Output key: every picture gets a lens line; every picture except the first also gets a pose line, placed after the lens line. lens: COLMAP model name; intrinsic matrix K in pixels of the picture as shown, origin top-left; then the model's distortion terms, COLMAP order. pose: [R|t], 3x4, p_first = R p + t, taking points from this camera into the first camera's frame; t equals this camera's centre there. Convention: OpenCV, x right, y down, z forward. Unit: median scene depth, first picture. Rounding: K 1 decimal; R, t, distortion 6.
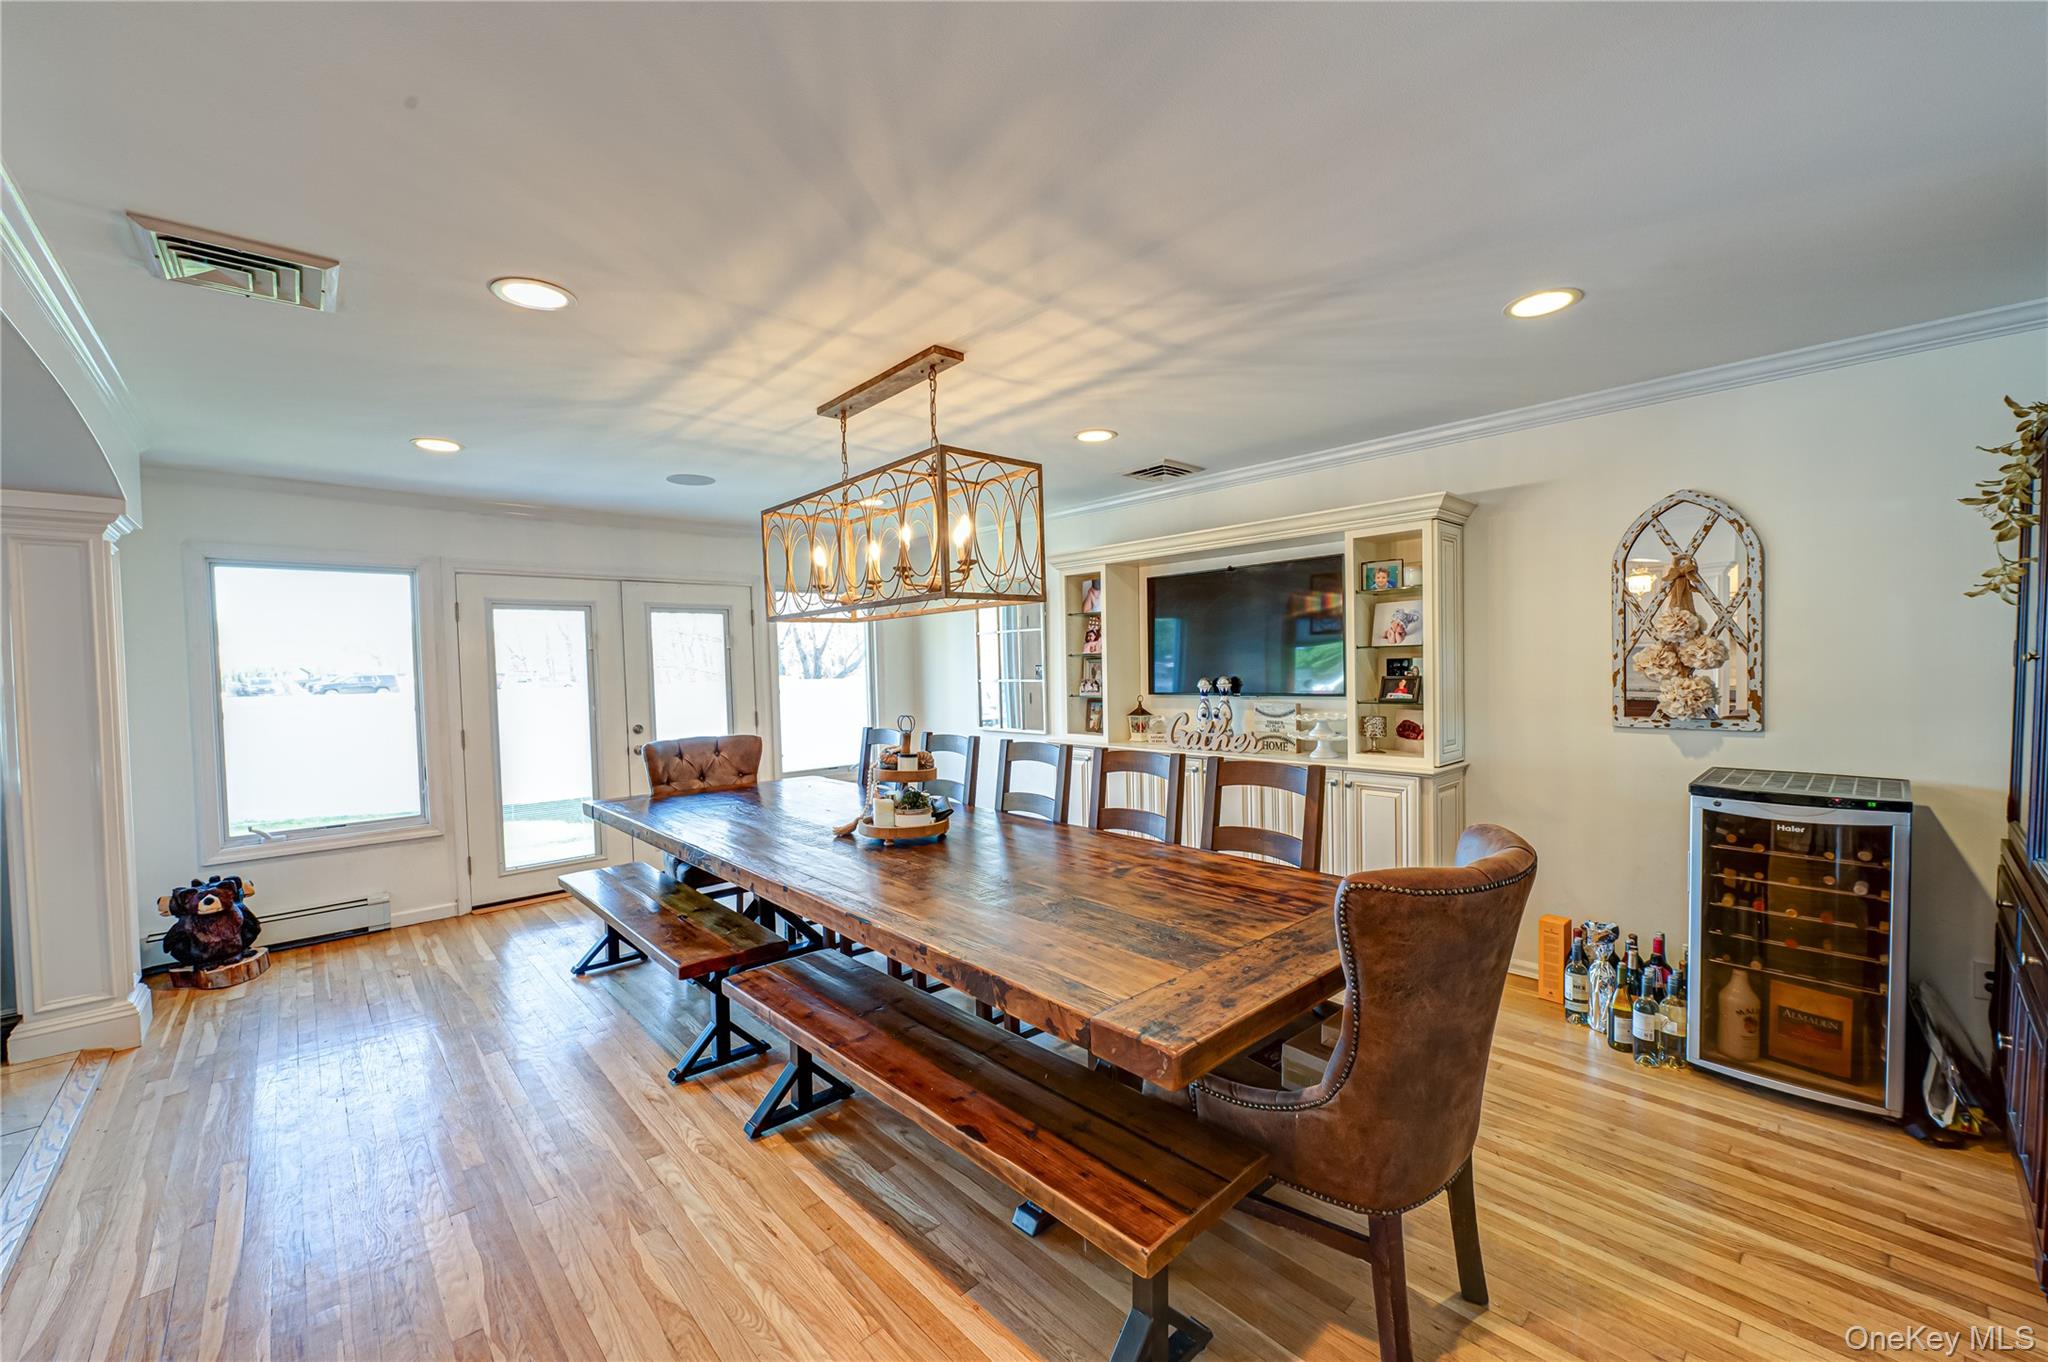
lens RADIAL K [[802.2, 0, 1030.7], [0, 802.2, 689.6], [0, 0, 1]] dist [-0.007591, -0.000472]
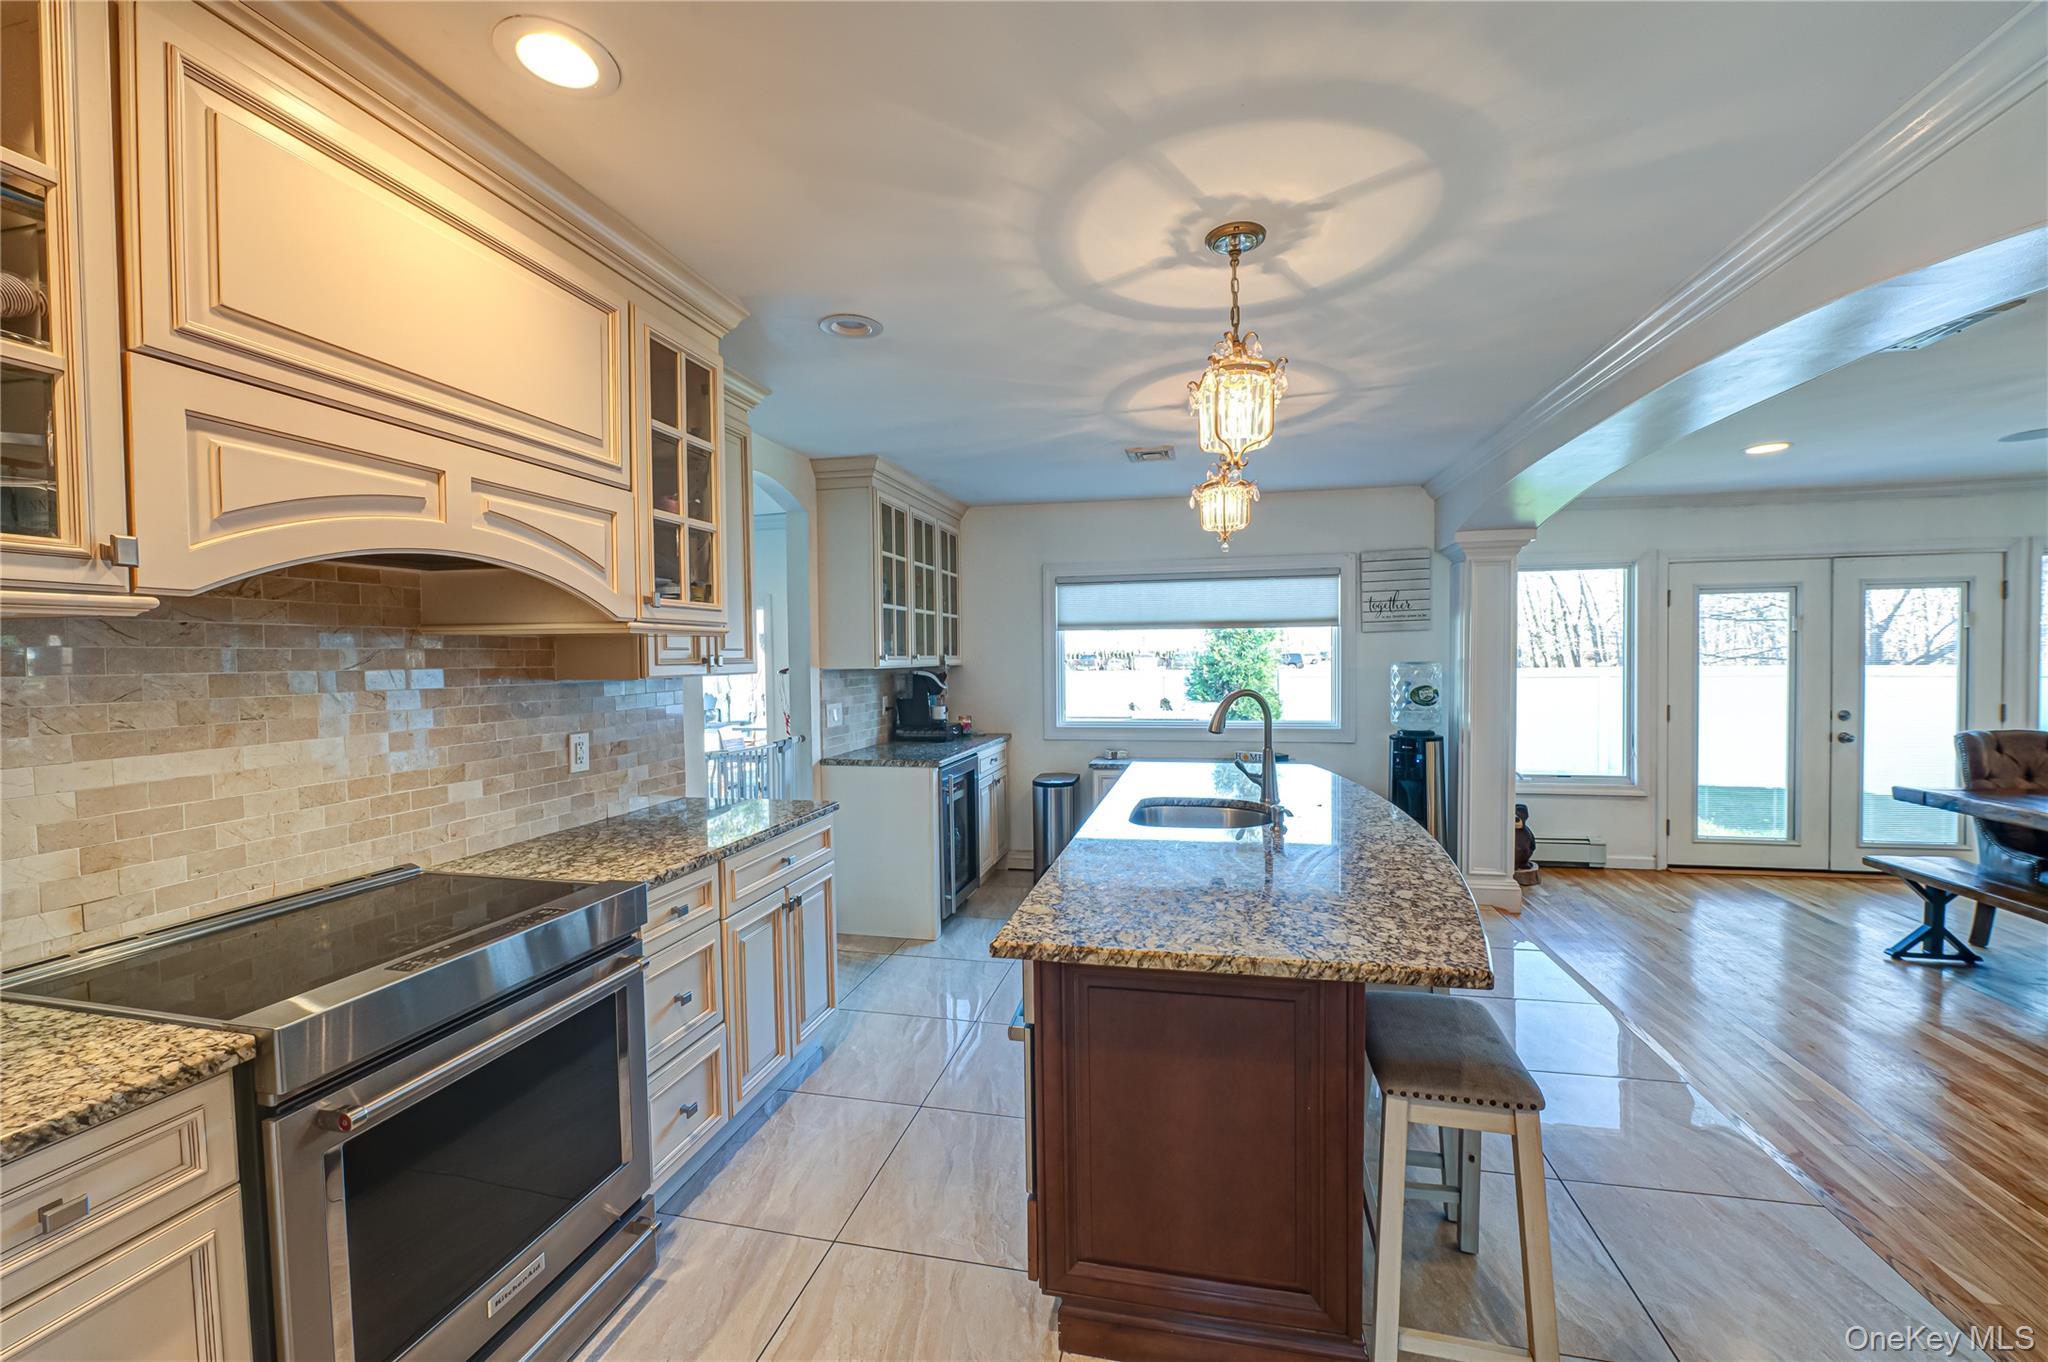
lens RADIAL K [[802.2, 0, 1030.7], [0, 802.2, 689.6], [0, 0, 1]] dist [-0.007591, -0.000472]
pose [[0.567089, 0.047468, -0.822287, -0.383319], [-0.027866, 0.998872, 0.038444, 0.014505], [0.823185, 0.001113, 0.567773, -0.452991]]
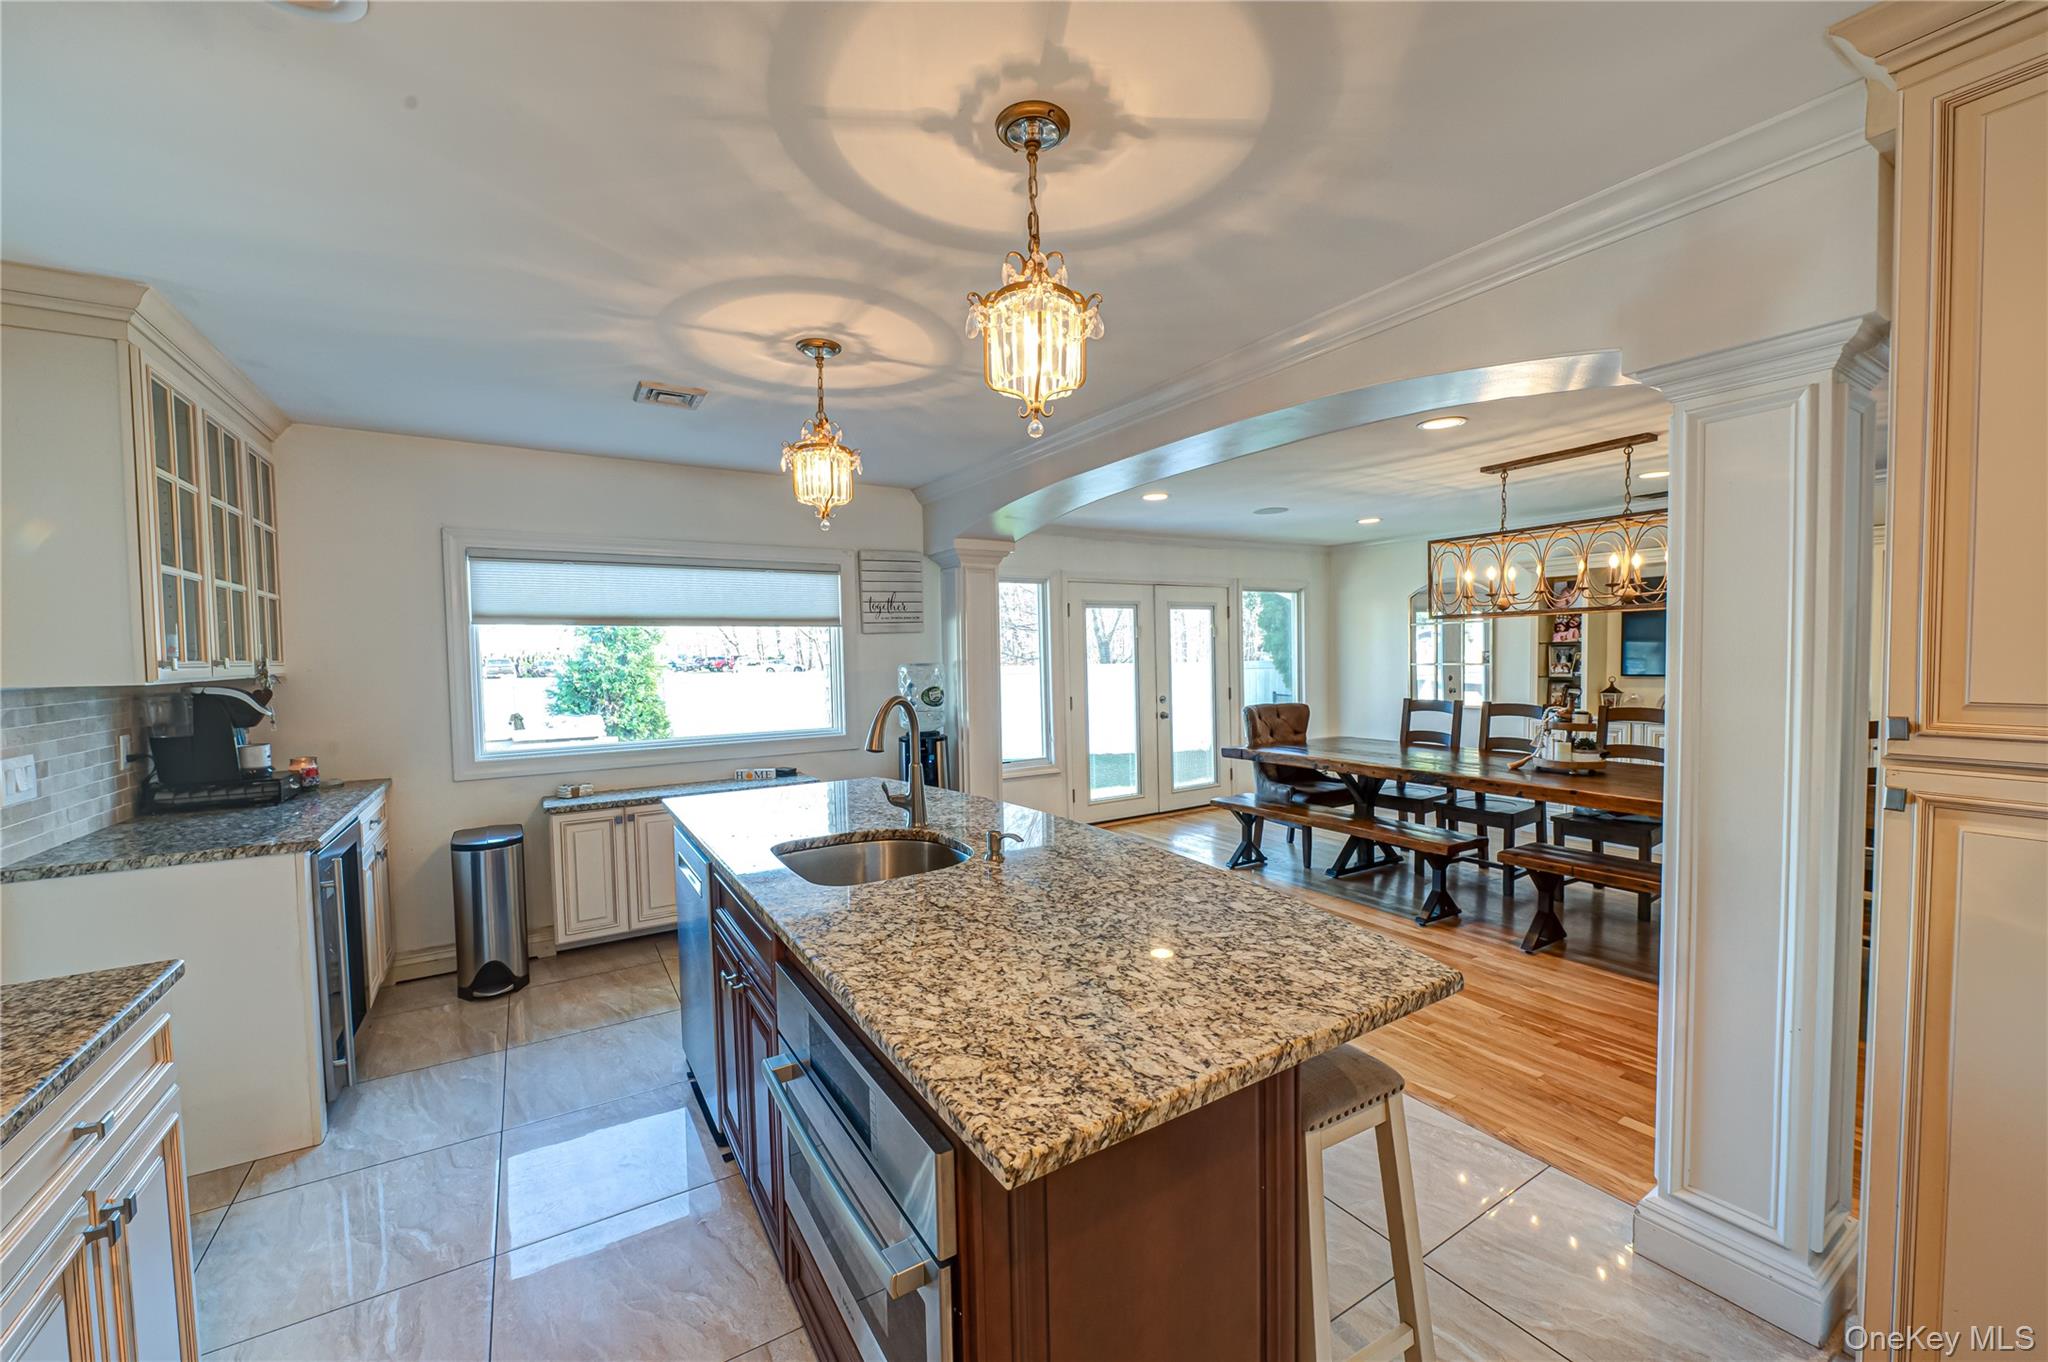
lens RADIAL K [[802.2, 0, 1030.7], [0, 802.2, 689.6], [0, 0, 1]] dist [-0.007591, -0.000472]
pose [[0.983380, 0.013371, -0.181069, -0.670853], [-0.010483, 0.999802, 0.016897, 0.020612], [0.181259, -0.014718, 0.983325, -0.457941]]
